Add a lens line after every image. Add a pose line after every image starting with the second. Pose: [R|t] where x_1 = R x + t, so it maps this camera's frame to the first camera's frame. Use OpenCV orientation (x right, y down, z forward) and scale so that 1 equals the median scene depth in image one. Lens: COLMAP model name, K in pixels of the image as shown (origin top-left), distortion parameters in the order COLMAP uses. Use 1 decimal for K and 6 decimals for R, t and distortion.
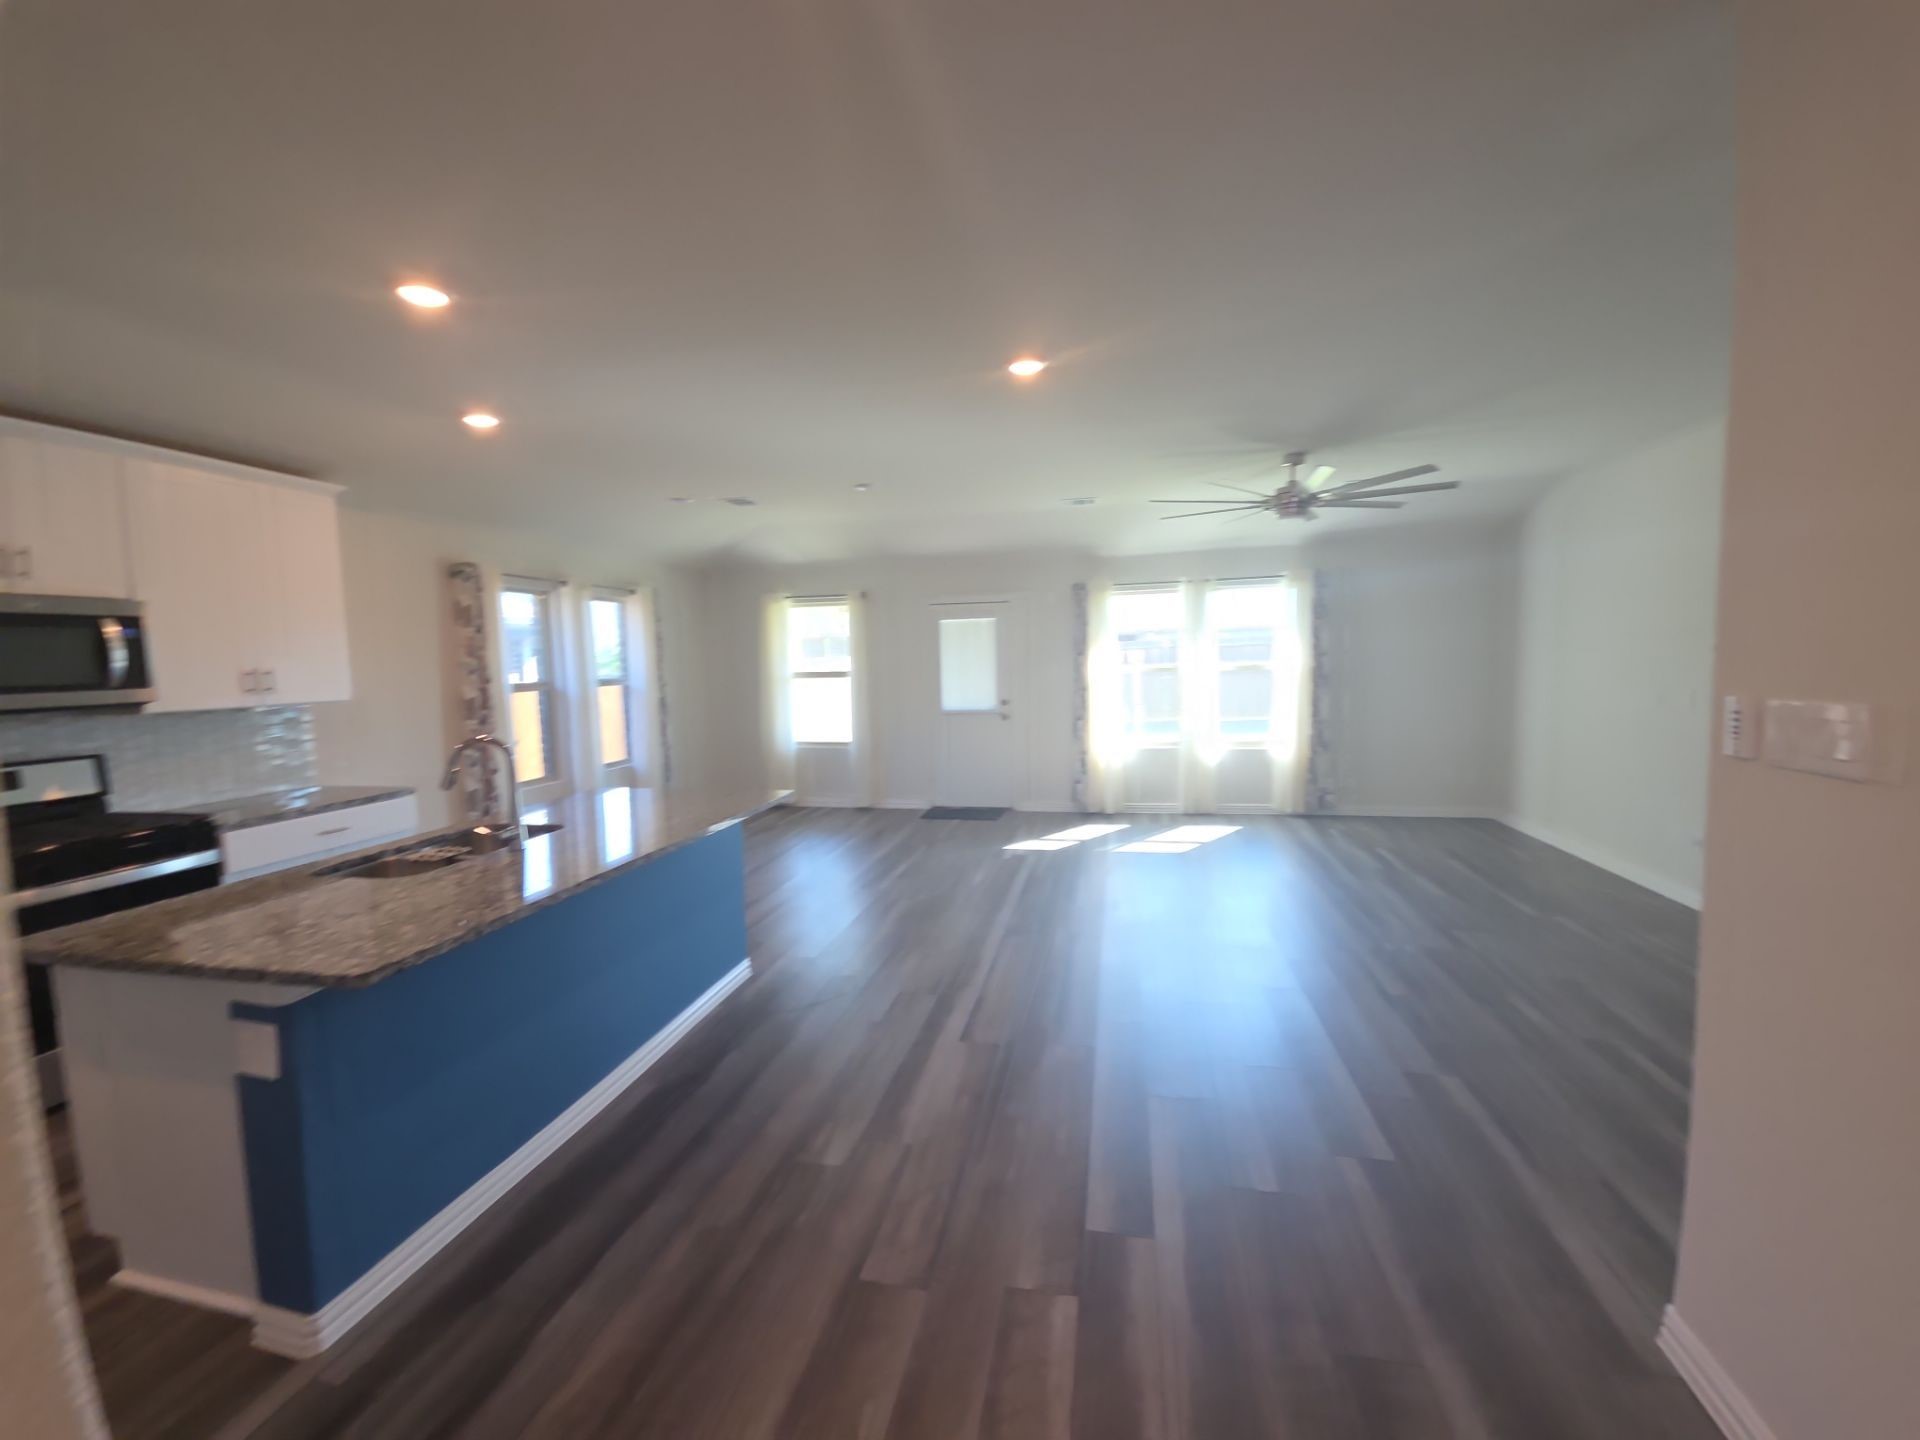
lens RADIAL K [[779.9, 0, 955.9], [0, 779.9, 722.3], [0, 0, 1]] dist [0.011513, -0.008791]
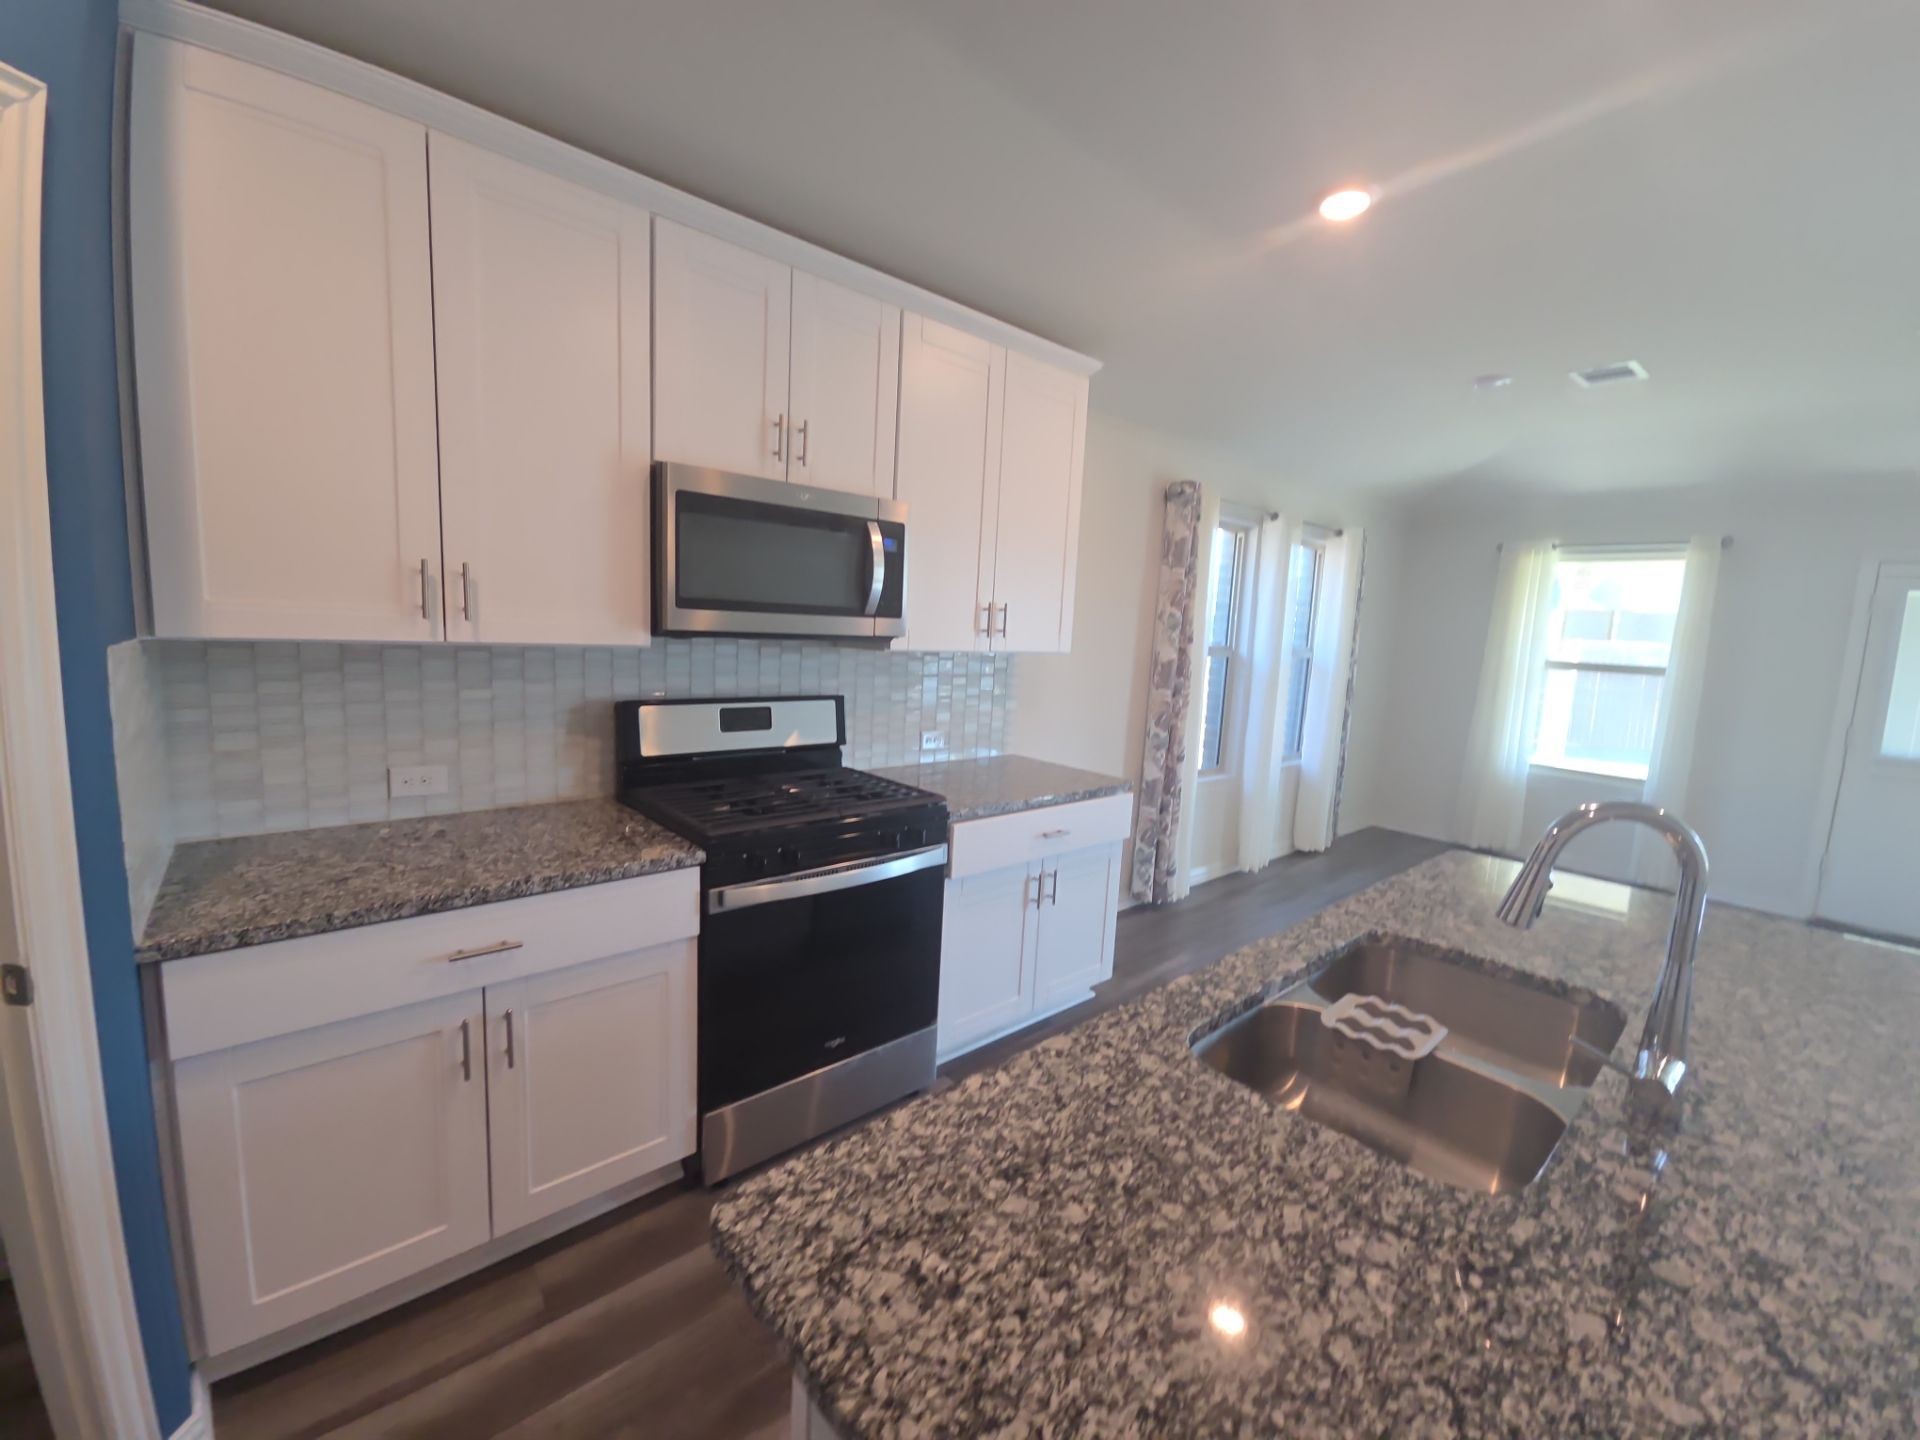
lens RADIAL K [[779.9, 0, 954.3], [0, 779.9, 723.9], [0, 0, 1]] dist [0.011513, -0.008791]
pose [[0.797366, 0.138444, -0.587401, -0.329748], [-0.115466, 0.990348, 0.076676, -0.004469], [0.592347, 0.006686, 0.805655, 0.261248]]
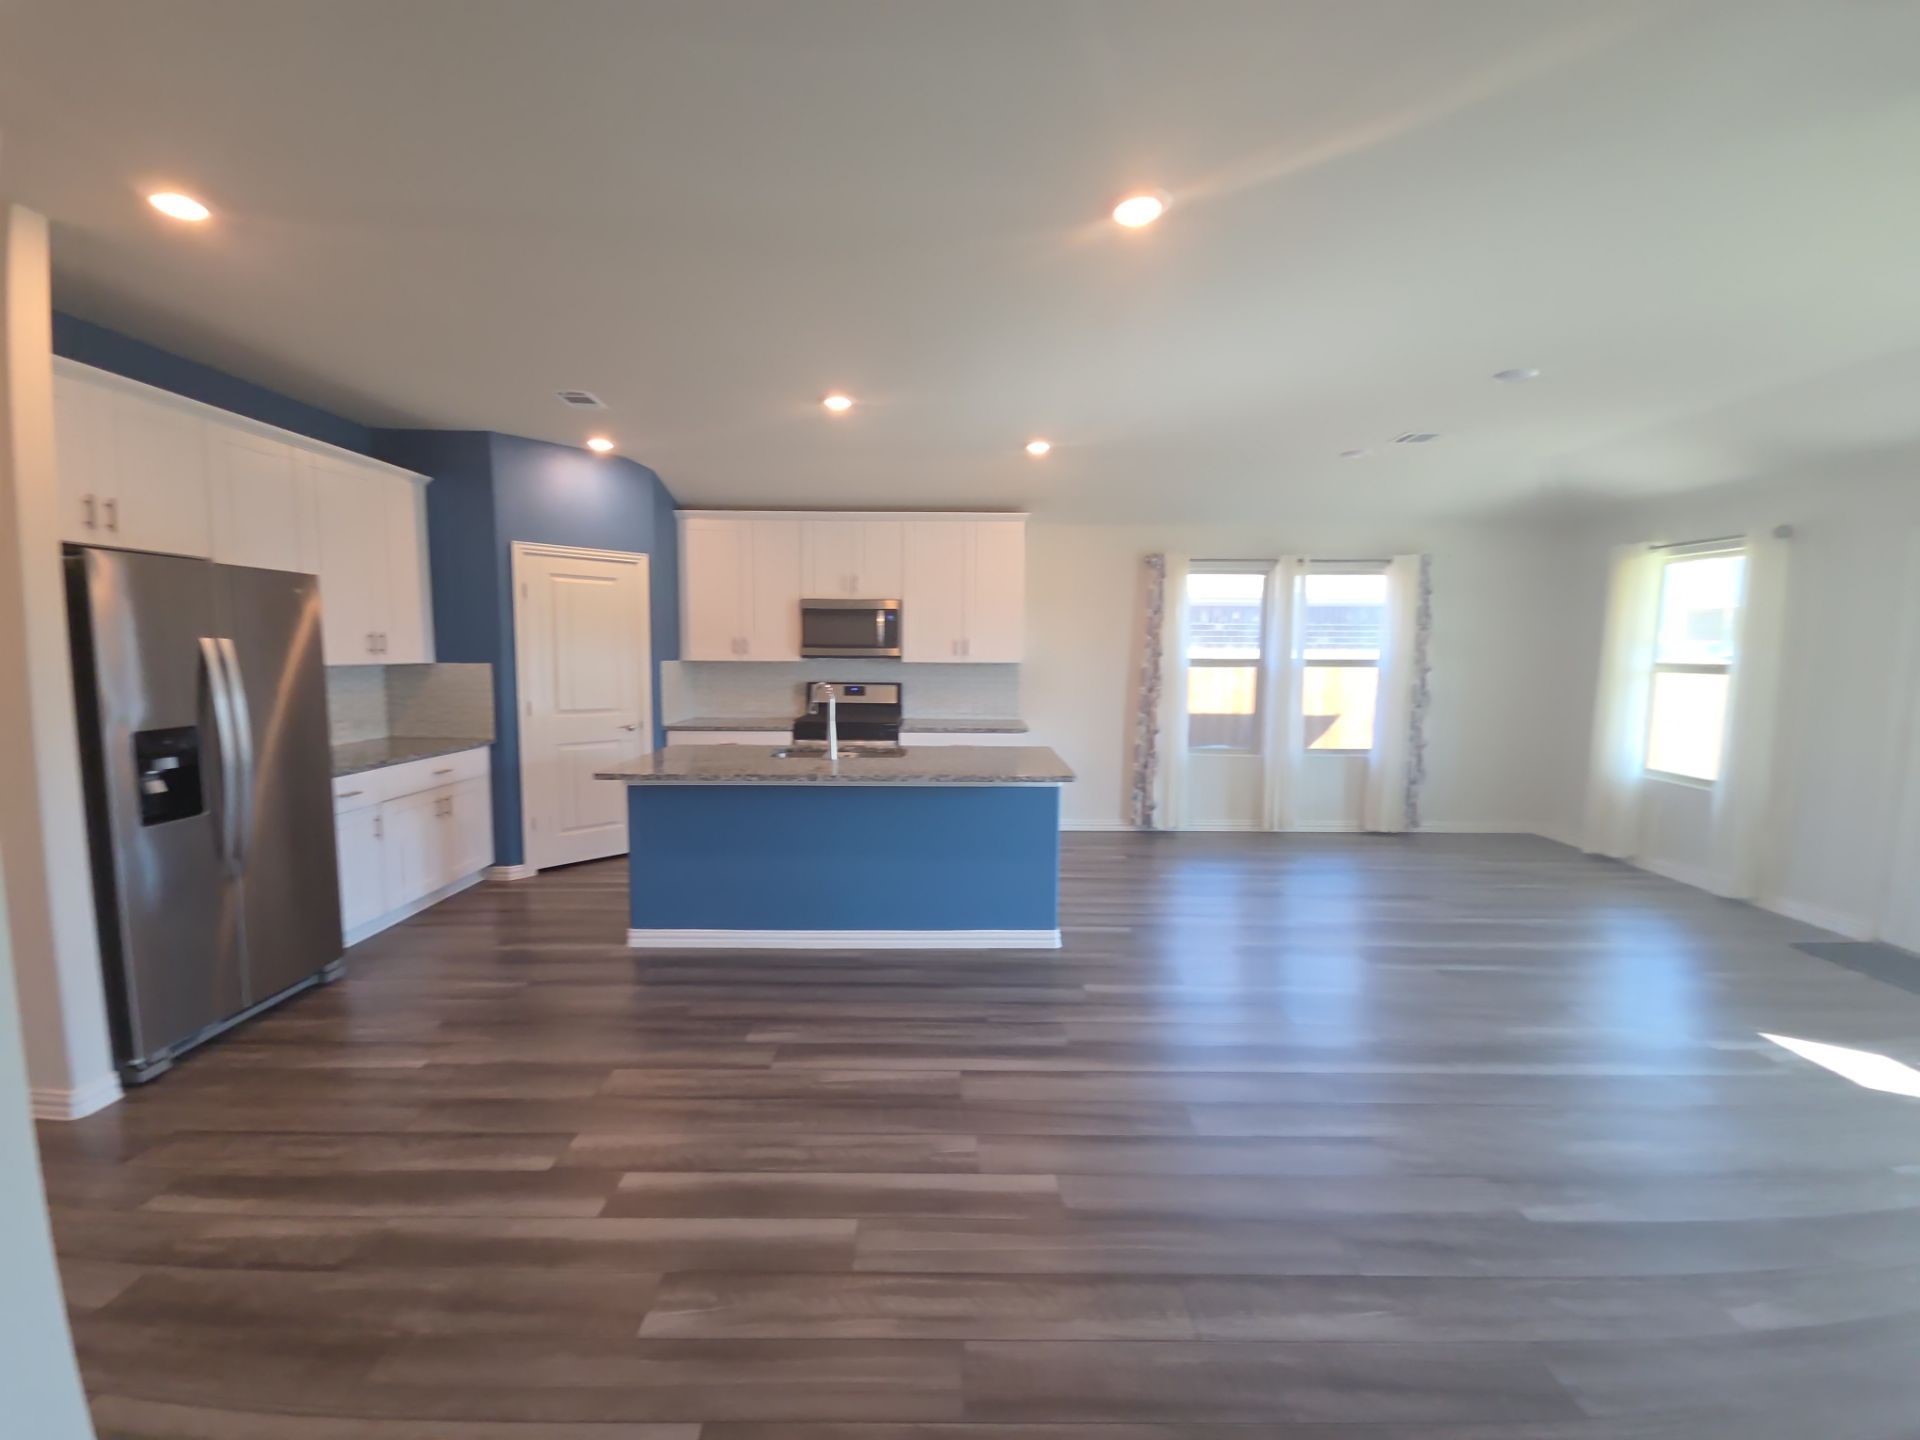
lens RADIAL K [[779.9, 0, 957.8], [0, 779.9, 734.3], [0, 0, 1]] dist [0.011513, -0.008791]
pose [[0.206244, 0.133247, -0.969386, 0.490159], [-0.092059, 0.988933, 0.116347, -0.043895], [0.974160, 0.065245, 0.216228, 0.471193]]
